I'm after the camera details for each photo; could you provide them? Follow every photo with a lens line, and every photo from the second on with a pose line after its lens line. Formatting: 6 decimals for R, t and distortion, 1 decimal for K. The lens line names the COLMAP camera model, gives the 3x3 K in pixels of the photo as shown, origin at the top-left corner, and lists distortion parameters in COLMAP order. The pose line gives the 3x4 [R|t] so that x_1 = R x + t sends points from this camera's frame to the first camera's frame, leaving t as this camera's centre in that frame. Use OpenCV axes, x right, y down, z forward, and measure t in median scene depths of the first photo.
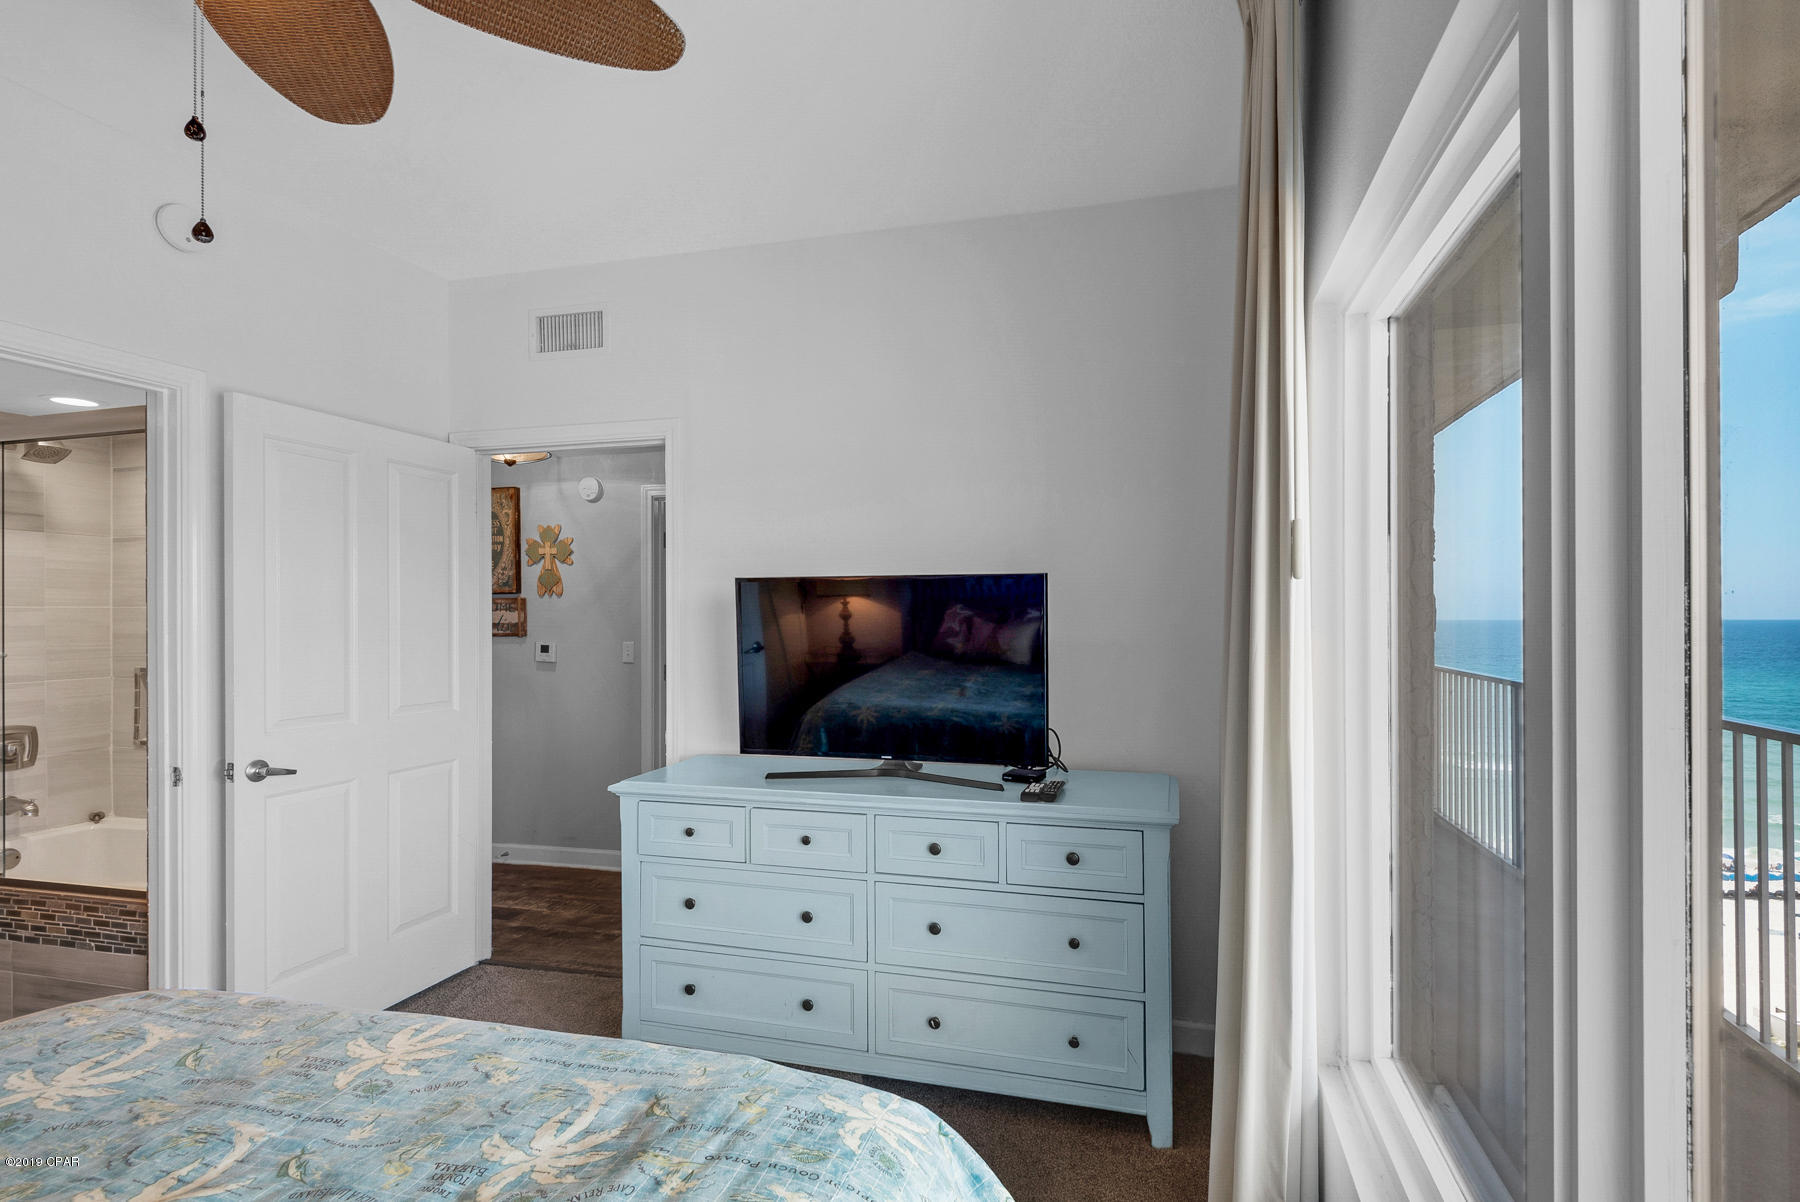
lens RADIAL K [[826.0, 0, 966.5], [0, 826.0, 603.7], [0, 0, 1]] dist [0.022874, -0.009958]
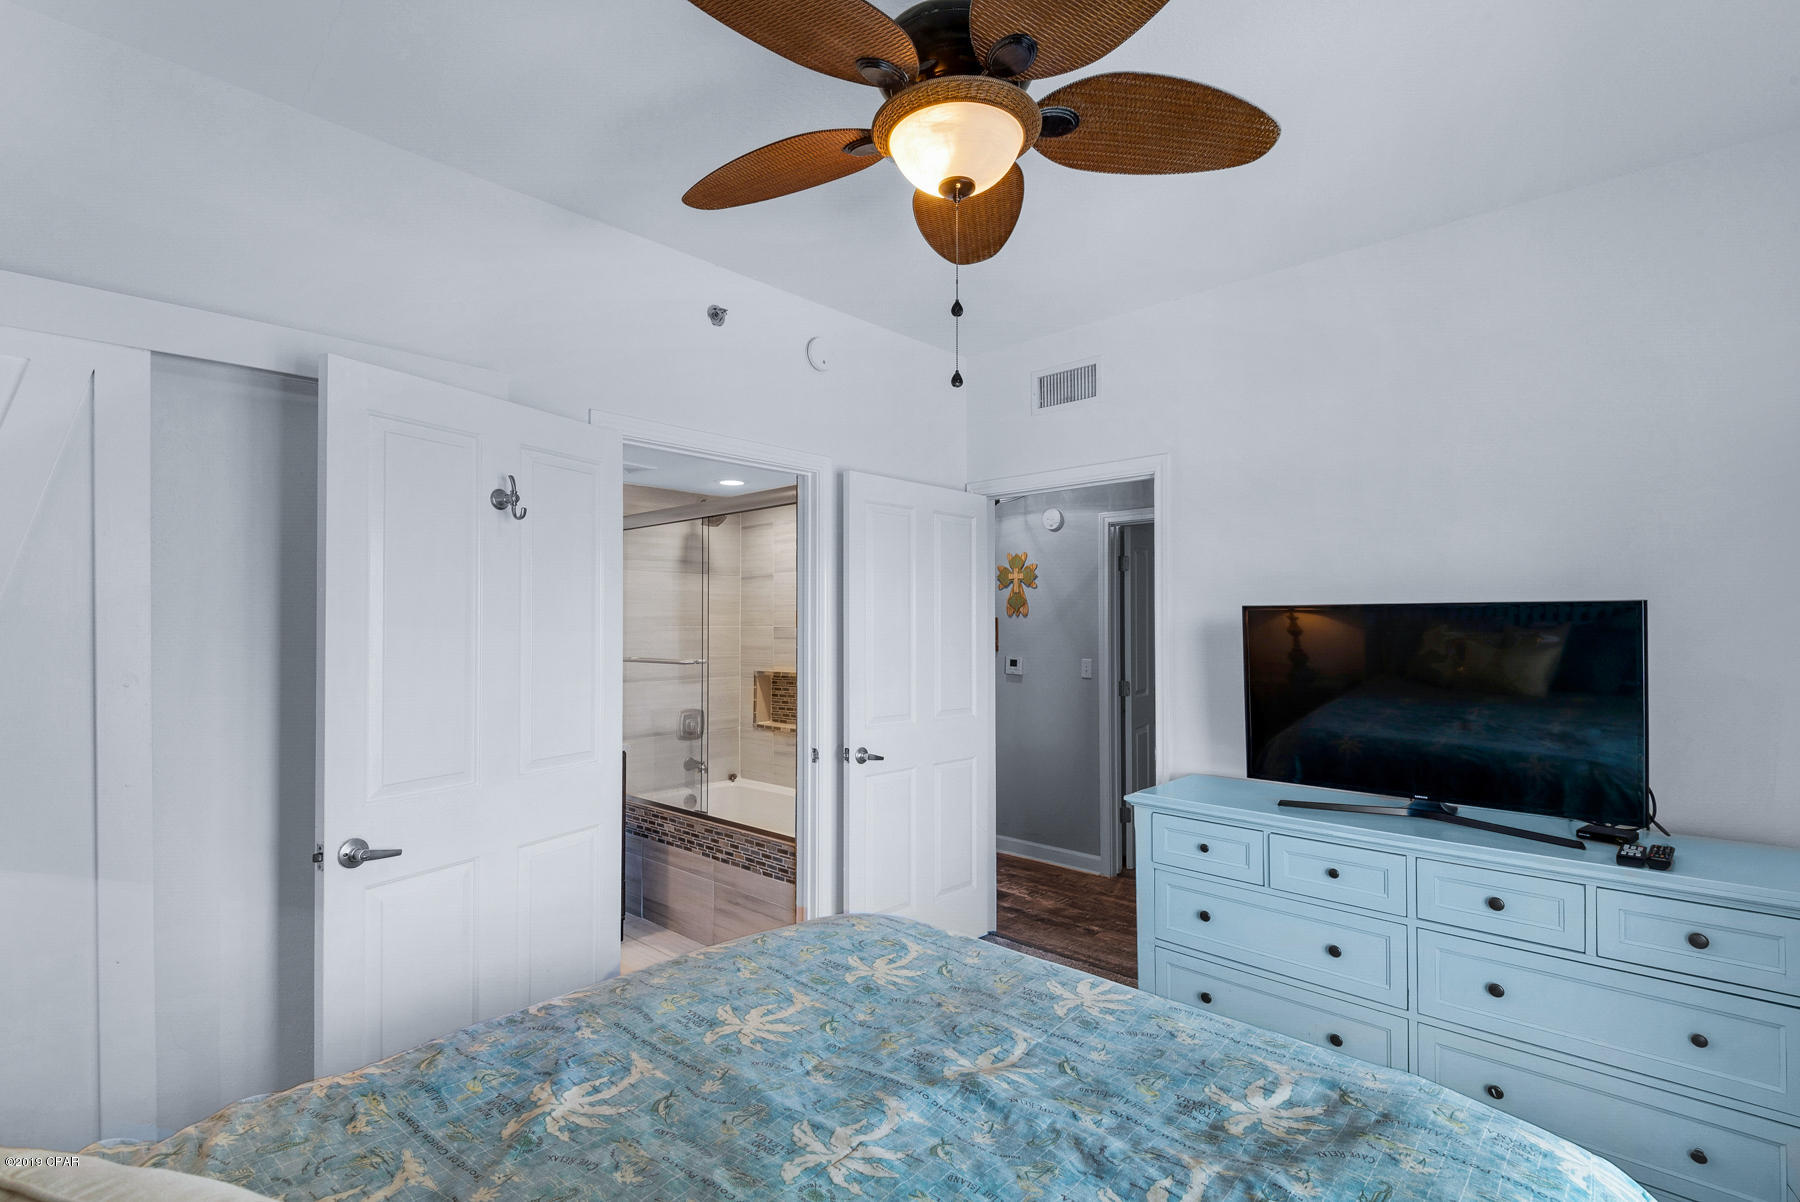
lens RADIAL K [[847.8, 0, 892.5], [0, 847.8, 598.1], [0, 0, 1]] dist [0.016035, -0.016015]
pose [[0.876378, -0.008663, -0.481546, -0.159687], [0.001658, 0.999887, -0.014972, -0.027595], [0.481621, 0.012322, 0.876293, -0.146203]]
